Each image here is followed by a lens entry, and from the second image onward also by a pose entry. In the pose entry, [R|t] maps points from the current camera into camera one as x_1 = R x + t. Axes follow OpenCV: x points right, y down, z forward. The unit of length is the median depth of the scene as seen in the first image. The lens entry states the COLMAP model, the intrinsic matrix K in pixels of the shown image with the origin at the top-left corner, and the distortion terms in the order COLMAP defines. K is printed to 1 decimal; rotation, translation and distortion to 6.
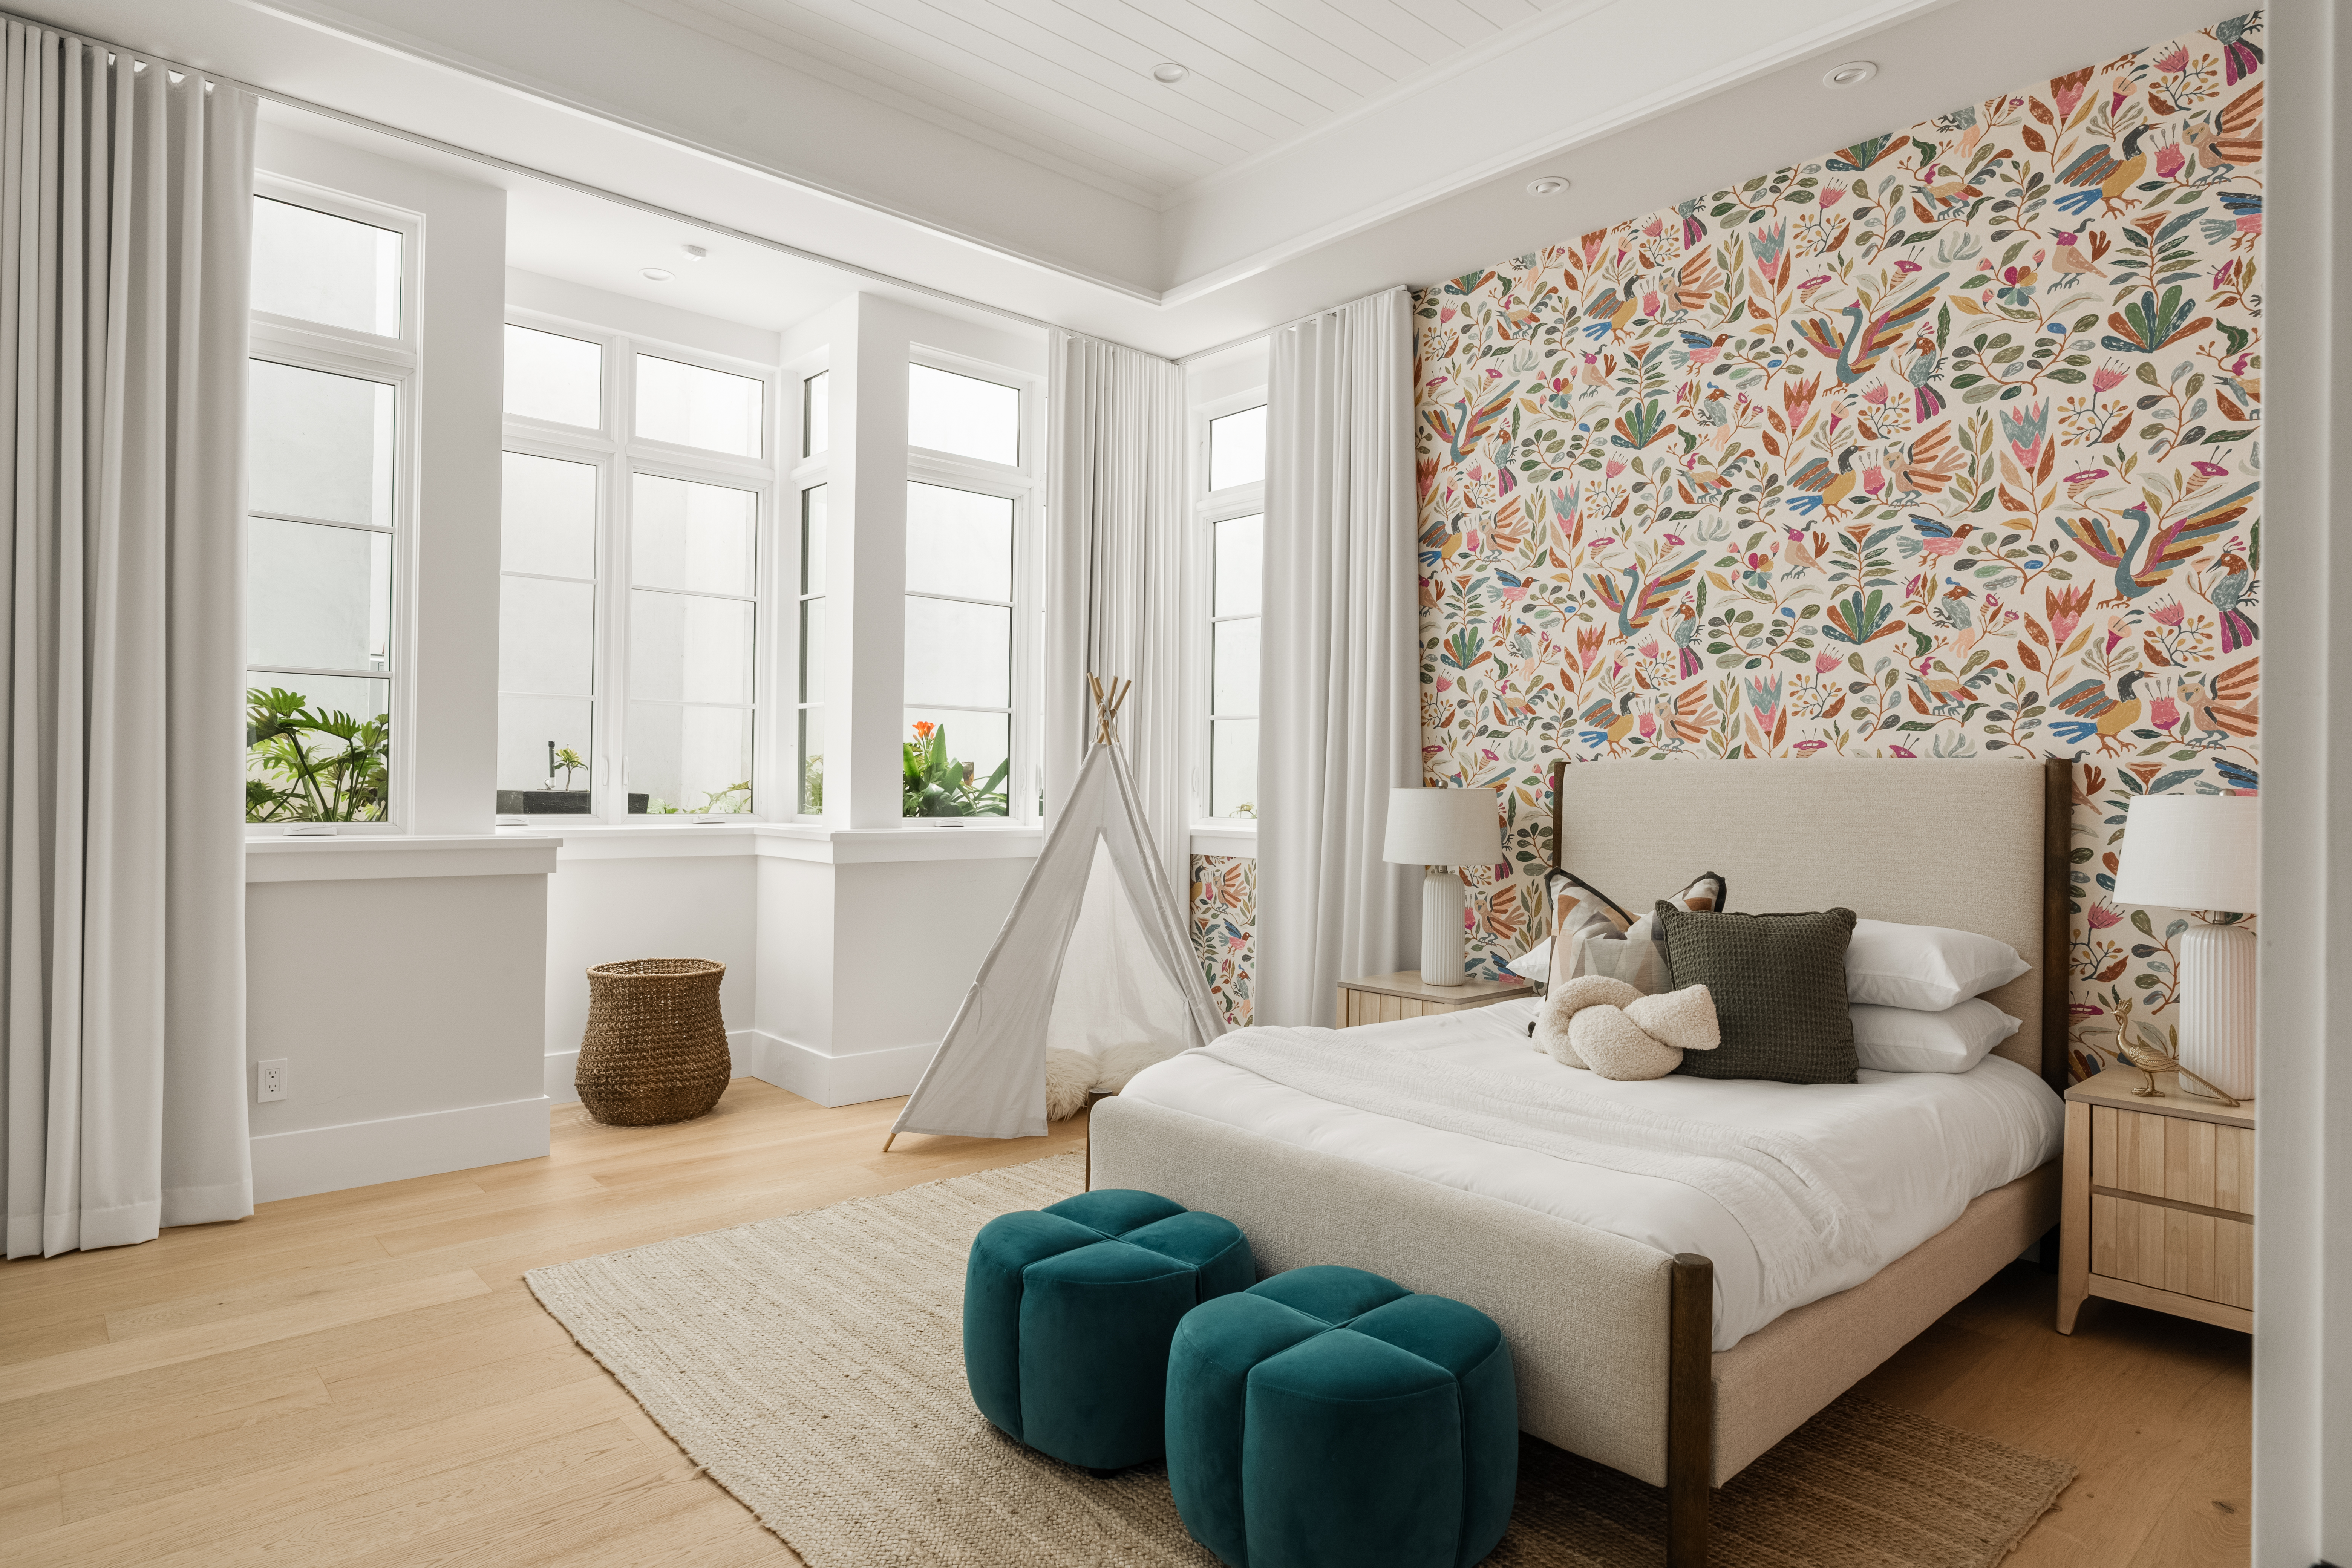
lens RADIAL K [[1297.3, 0, 1187.9], [0, 1297.3, 789.6], [0, 0, 1]] dist [-0.013358, 0.001554]
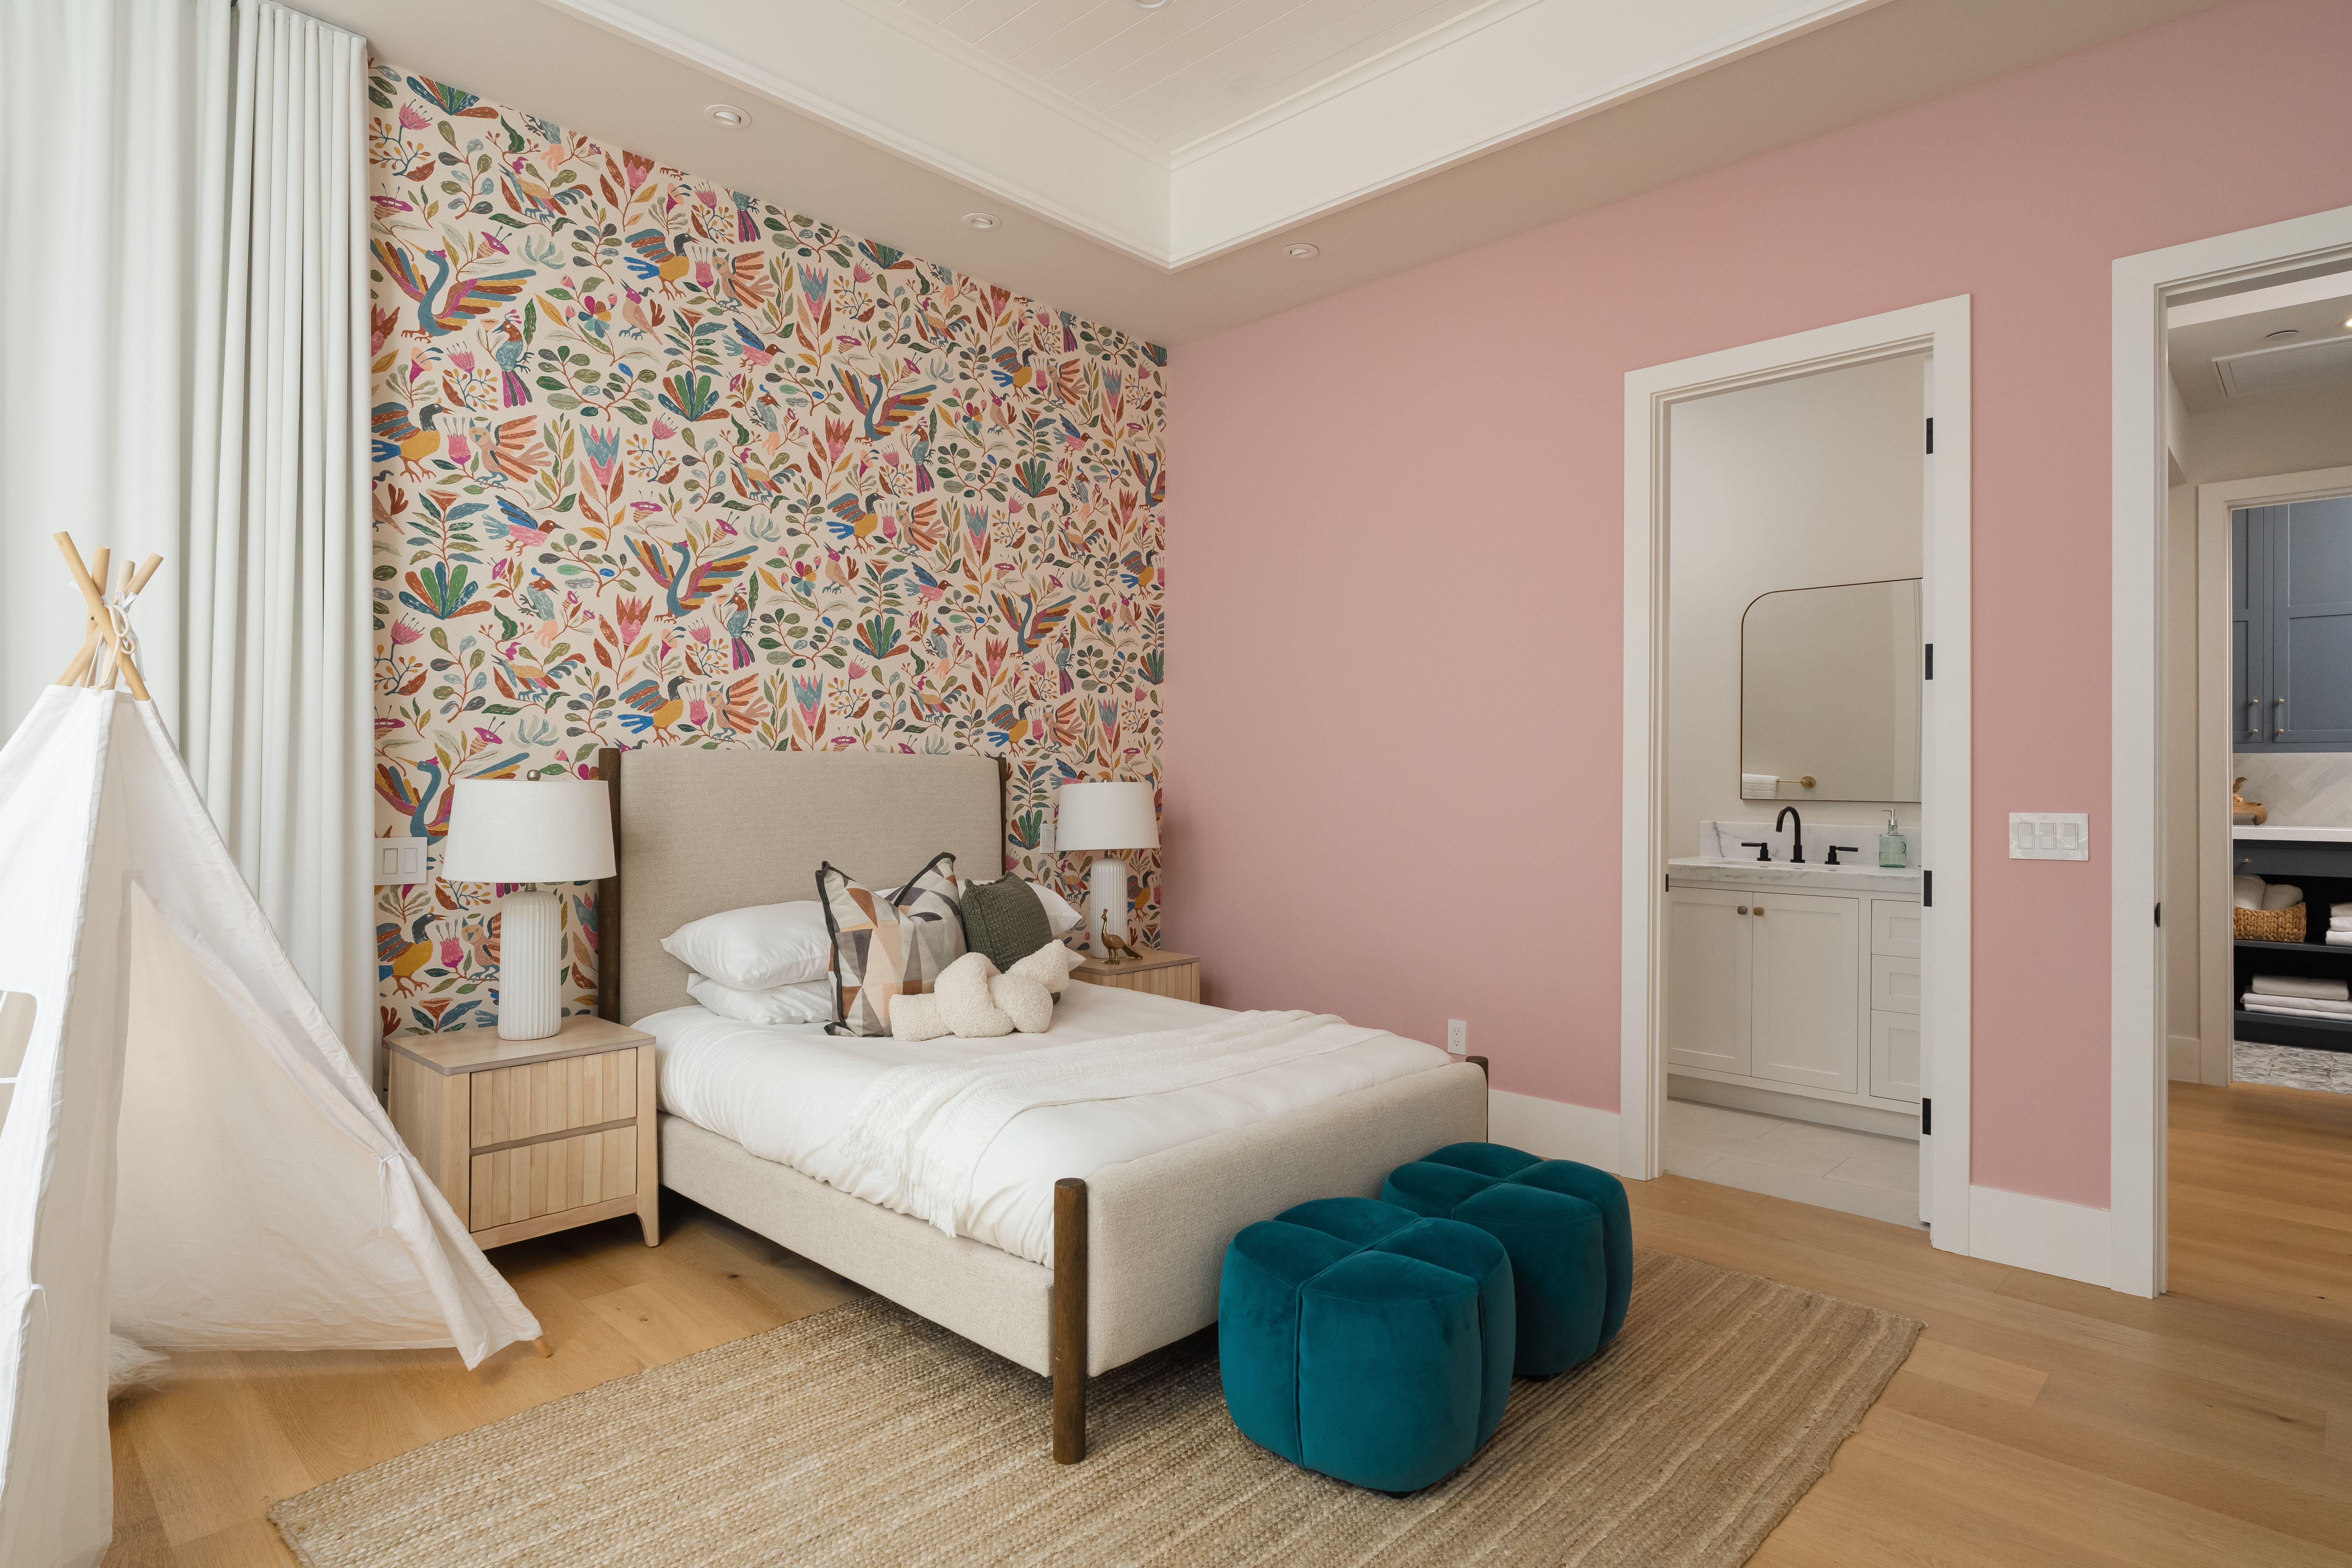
lens RADIAL K [[1280.7, 0, 1254.9], [0, 1280.7, 764.1], [0, 0, 1]] dist [-0.000102, -0.000397]
pose [[-0.110396, -0.000302, 0.993888, -0.622619], [-0.007126, 0.999974, -0.000488, -0.013733], [-0.993862, -0.007136, -0.110396, 0.682509]]
